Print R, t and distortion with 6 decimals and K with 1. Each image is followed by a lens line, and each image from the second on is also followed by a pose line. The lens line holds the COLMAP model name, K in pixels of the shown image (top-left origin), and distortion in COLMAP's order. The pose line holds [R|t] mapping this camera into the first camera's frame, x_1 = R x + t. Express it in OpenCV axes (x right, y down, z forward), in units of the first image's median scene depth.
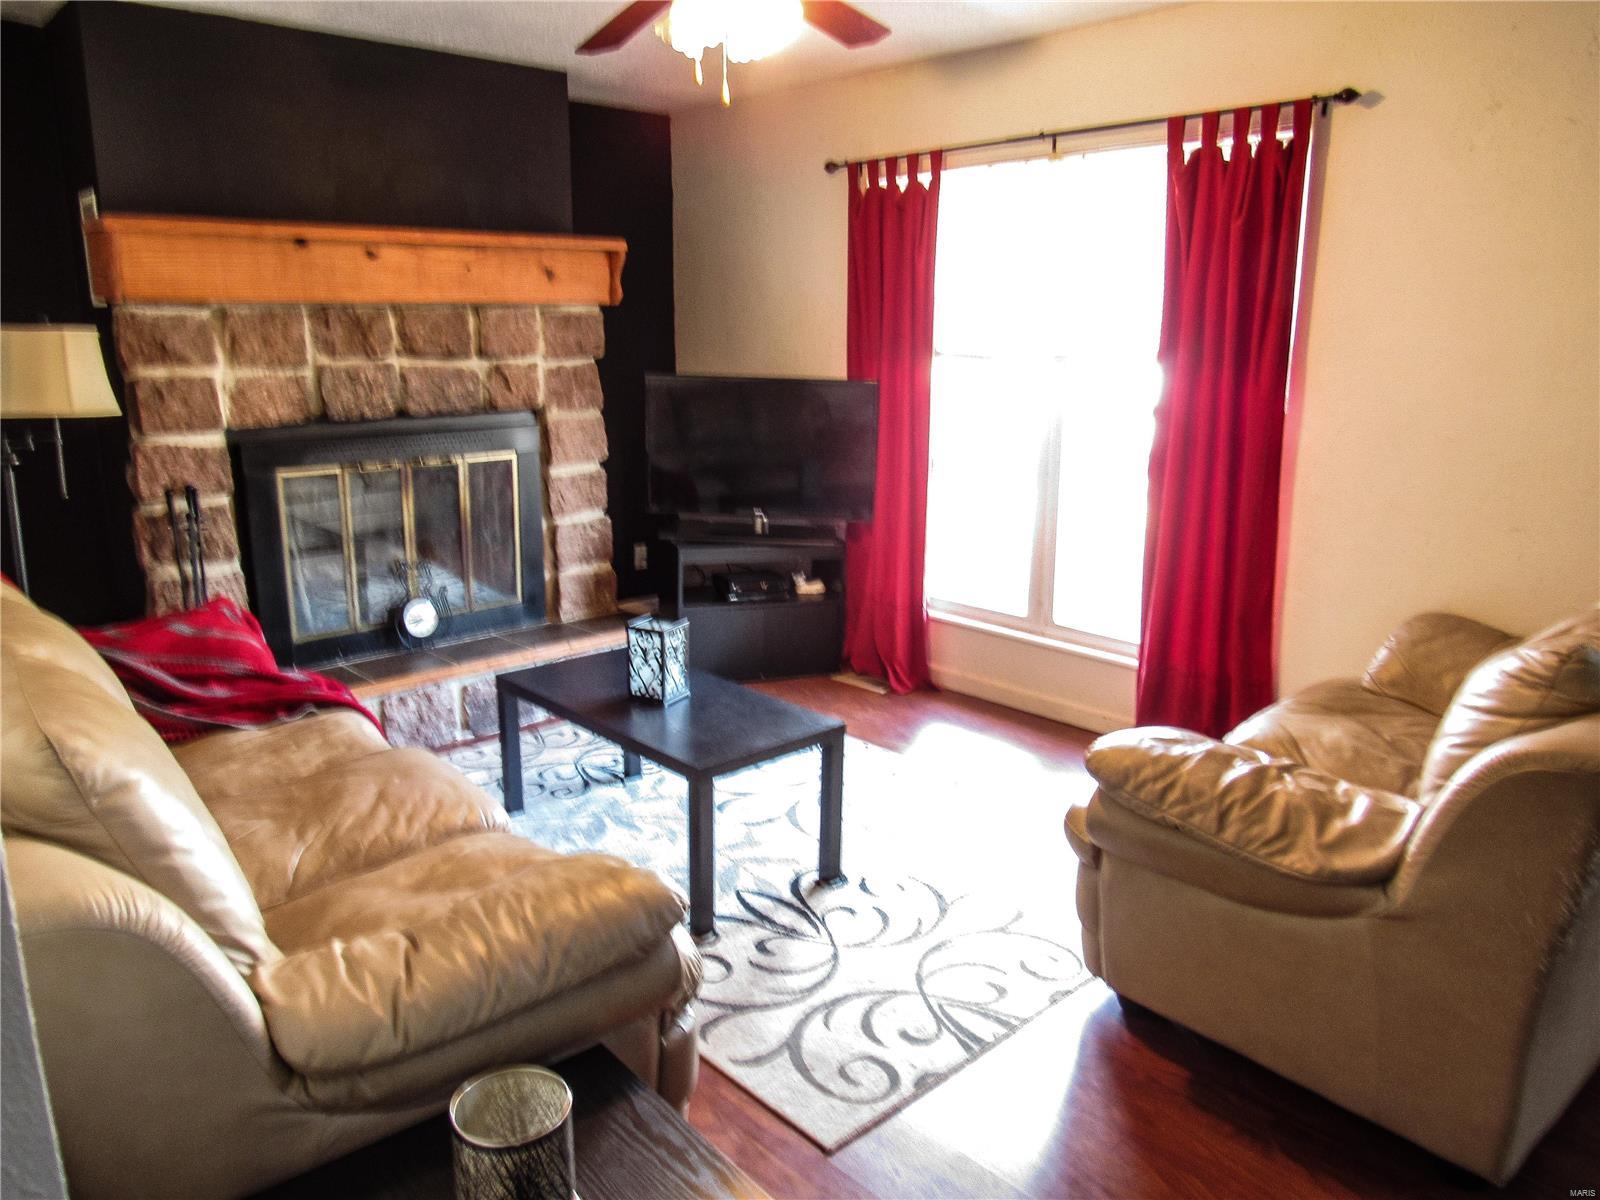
lens RADIAL K [[1162.7, 0, 784.7], [0, 1162.7, 592.6], [0, 0, 1]] dist [-0.010996, 0.000046]
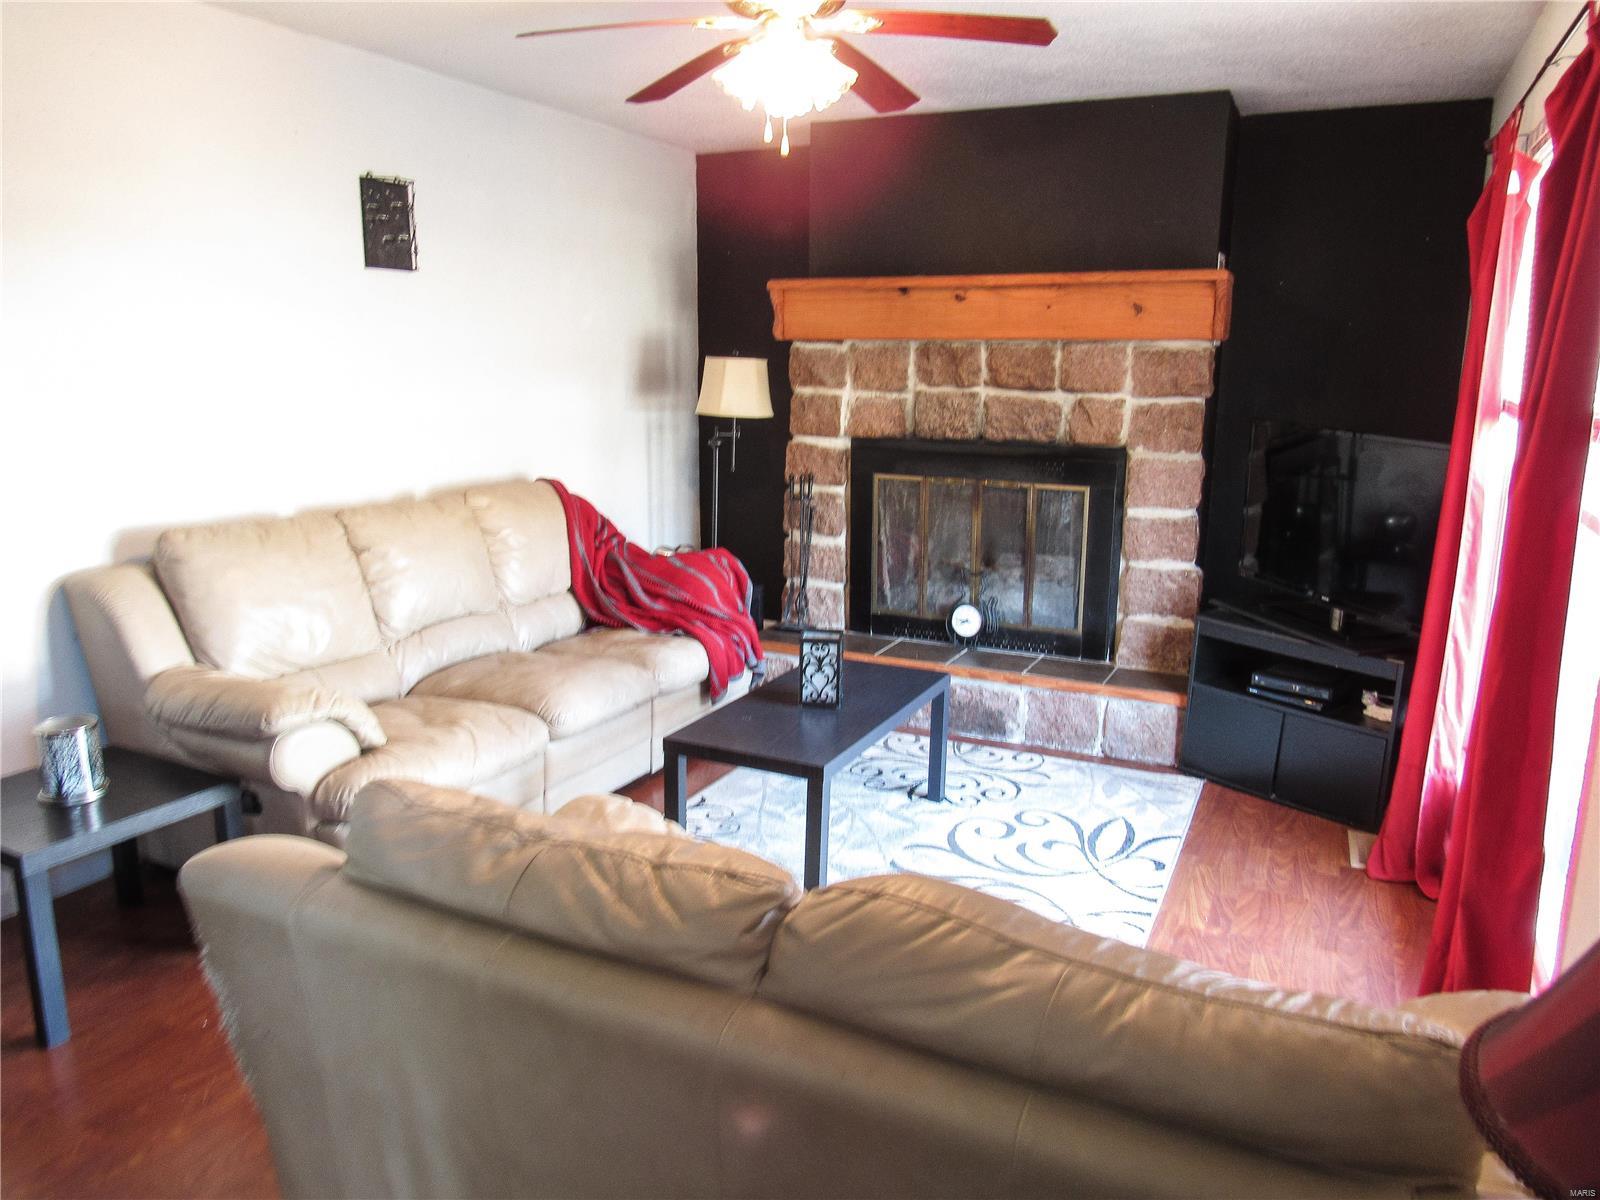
lens RADIAL K [[1162.7, 0, 789.1], [0, 1162.7, 603.9], [0, 0, 1]] dist [-0.010996, 0.000046]
pose [[0.374501, 0.200924, -0.905195, 0.659268], [-0.217951, 0.967962, 0.124684, -0.099799], [0.901247, 0.150594, 0.406295, 0.407923]]
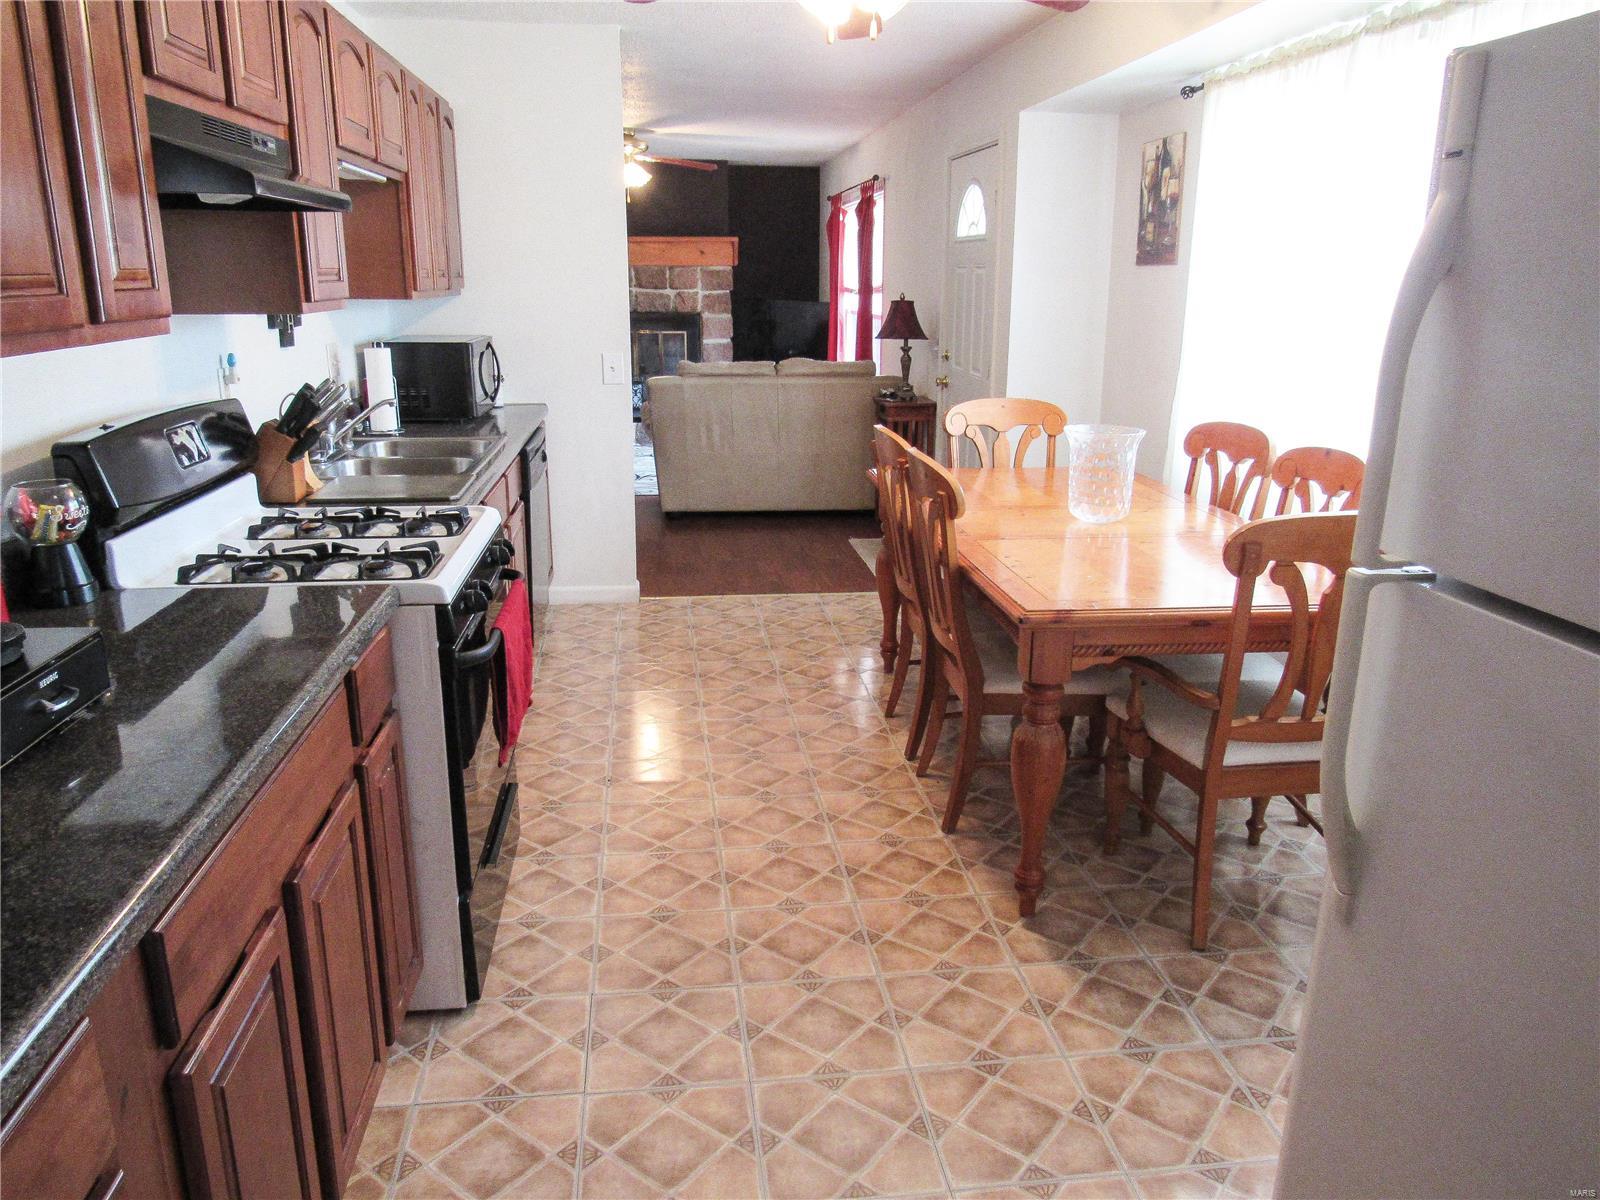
lens RADIAL K [[1162.7, 0, 798.6], [0, 1162.7, 595.9], [0, 0, 1]] dist [-0.010996, 0.000046]
pose [[0.815656, 0.160667, -0.555780, 1.430078], [-0.136534, 0.986987, 0.084945, 0.185969], [0.562195, 0.006597, 0.826978, -0.838429]]
